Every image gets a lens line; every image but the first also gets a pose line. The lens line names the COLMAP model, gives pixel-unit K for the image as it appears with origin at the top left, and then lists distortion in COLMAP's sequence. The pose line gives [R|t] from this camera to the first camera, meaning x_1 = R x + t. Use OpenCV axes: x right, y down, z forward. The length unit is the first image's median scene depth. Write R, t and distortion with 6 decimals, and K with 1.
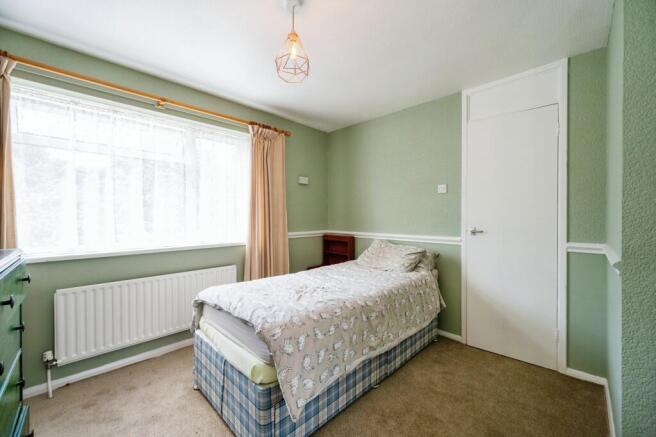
lens RADIAL K [[259.3, 0, 328.0], [0, 259.3, 218.5], [0, 0, 1]] dist [-0.000643, -0.000142]
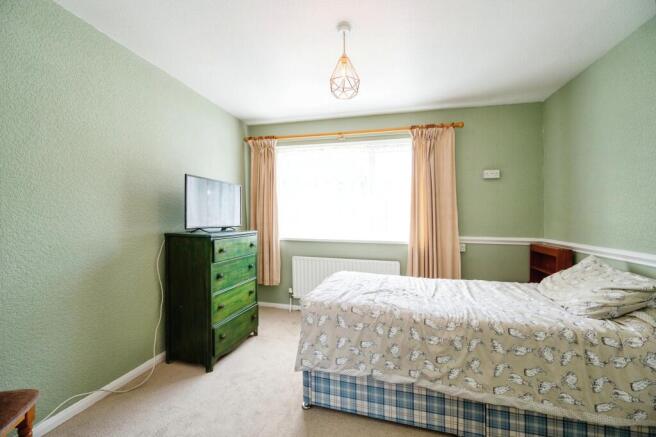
lens RADIAL K [[256.7, 0, 329.0], [0, 256.7, 221.7], [0, 0, 1]] dist [-0.000644, -0.000078]
pose [[0.514821, 0.023824, -0.856967, 0.489992], [-0.017345, 0.999699, 0.017373, -0.003670], [0.857122, 0.005920, 0.515079, 0.213866]]
